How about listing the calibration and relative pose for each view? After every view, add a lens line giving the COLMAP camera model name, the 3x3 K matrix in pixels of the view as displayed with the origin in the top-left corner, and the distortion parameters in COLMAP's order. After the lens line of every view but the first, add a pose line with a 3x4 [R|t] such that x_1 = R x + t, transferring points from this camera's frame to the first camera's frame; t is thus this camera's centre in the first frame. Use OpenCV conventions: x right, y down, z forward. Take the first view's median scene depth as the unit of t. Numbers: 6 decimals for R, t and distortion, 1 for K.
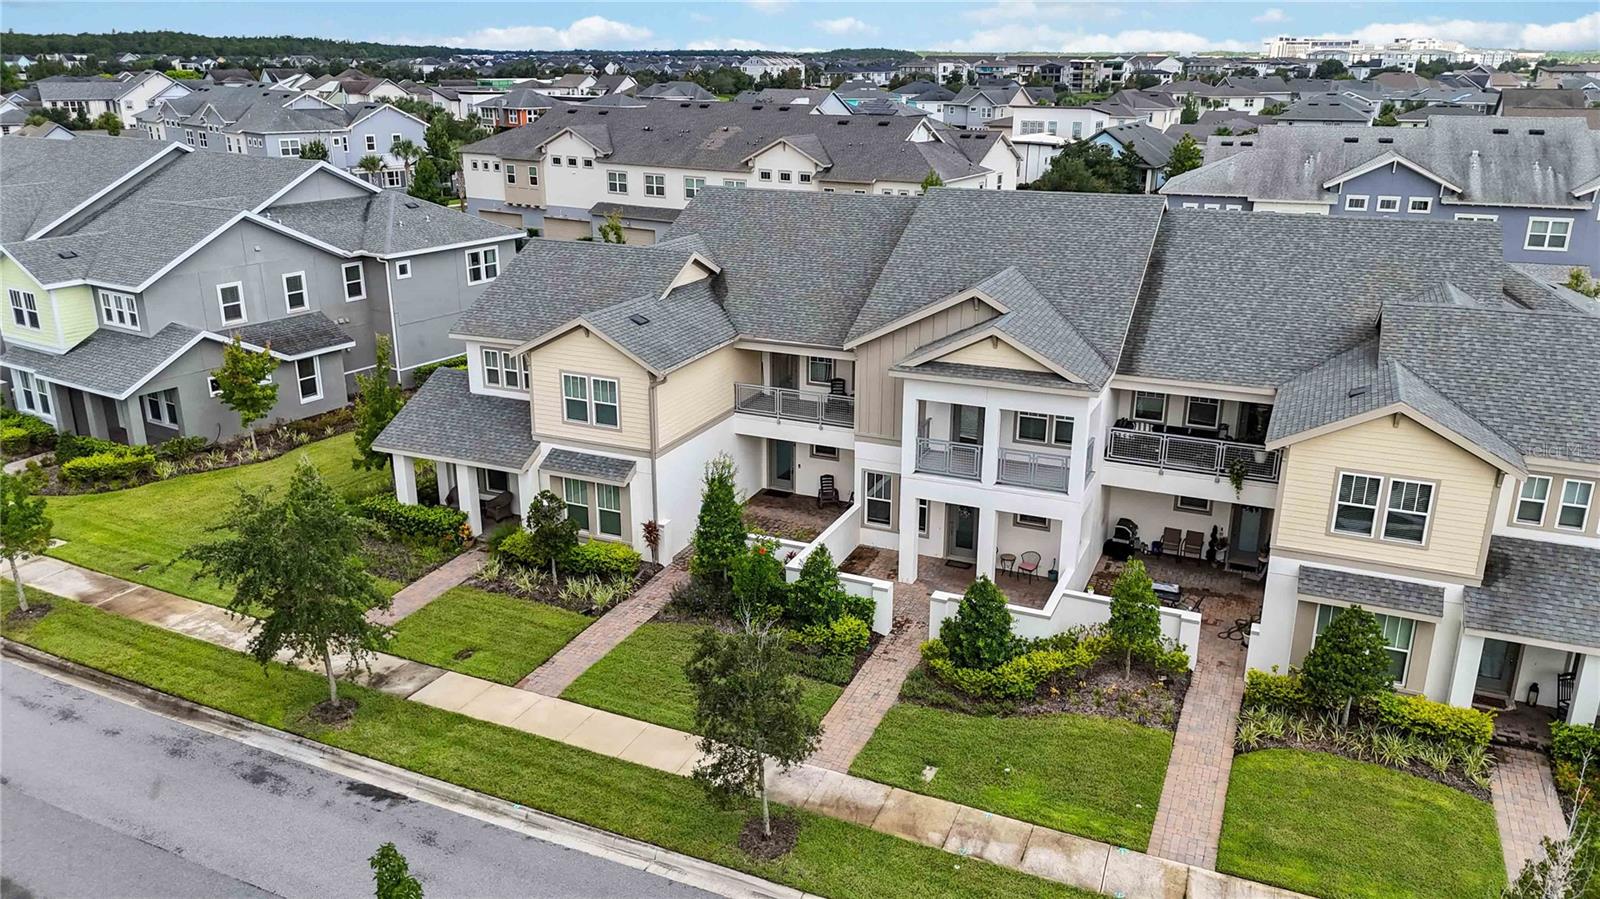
lens RADIAL K [[1175.1, 0, 800.0], [0, 1175.1, 449.5], [0, 0, 1]] dist [0.072590, -0.079840]
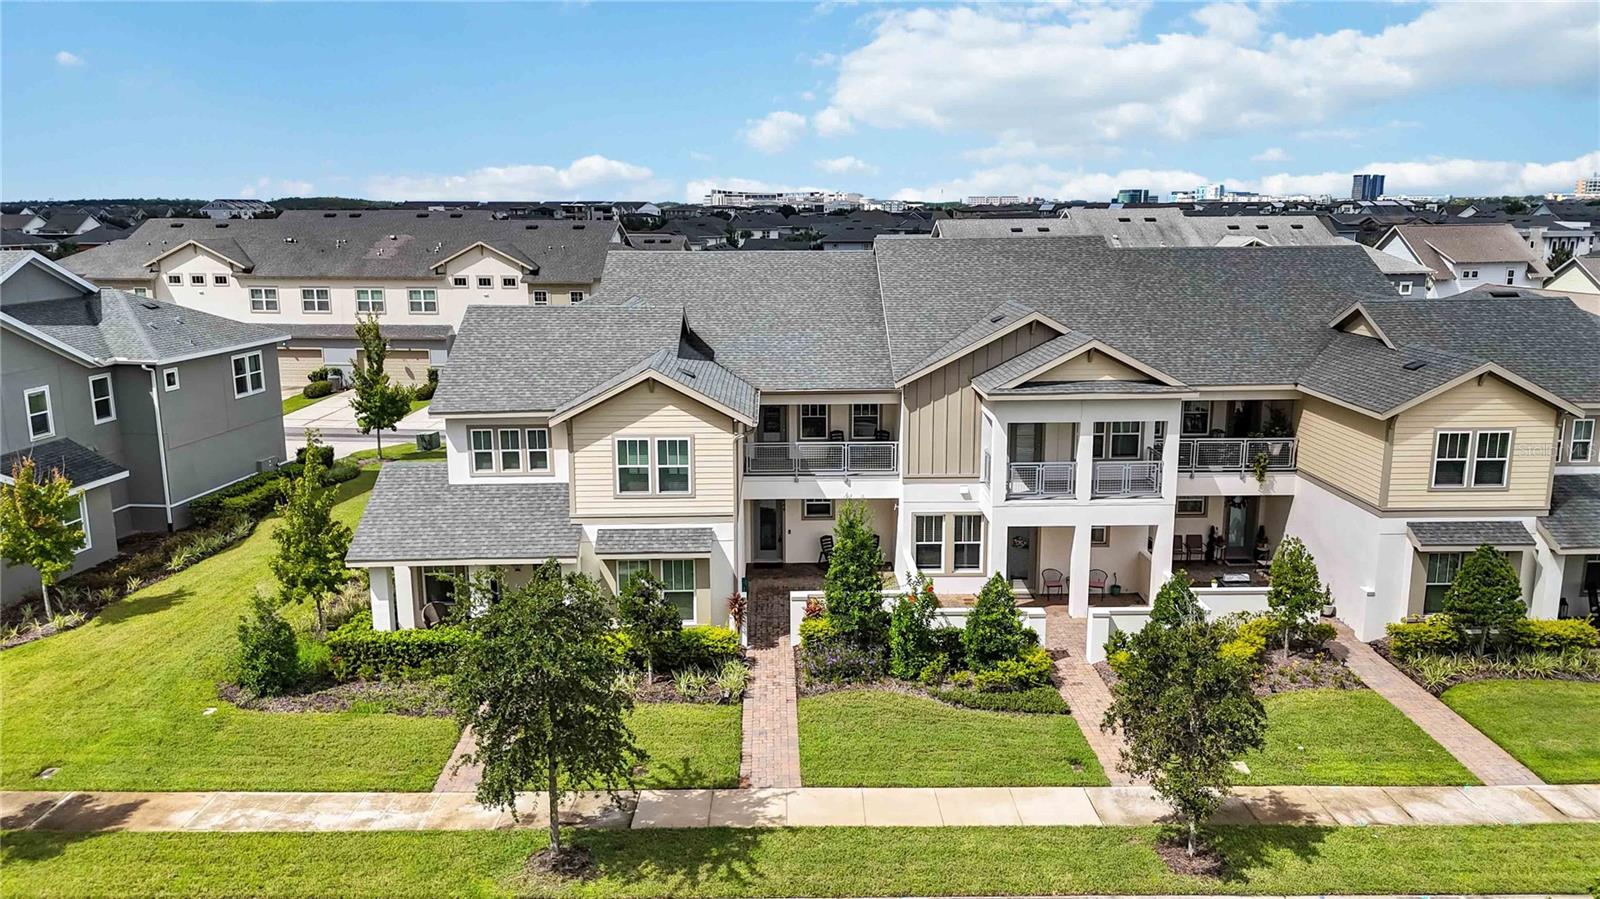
lens RADIAL K [[1175.1, 0, 800.0], [0, 1175.1, 449.5], [0, 0, 1]] dist [0.072590, -0.079840]
pose [[0.905295, -0.093115, 0.414452, -0.404336], [0.141502, 0.986059, -0.087547, 0.034822], [-0.400522, 0.137901, 0.905851, 0.155027]]
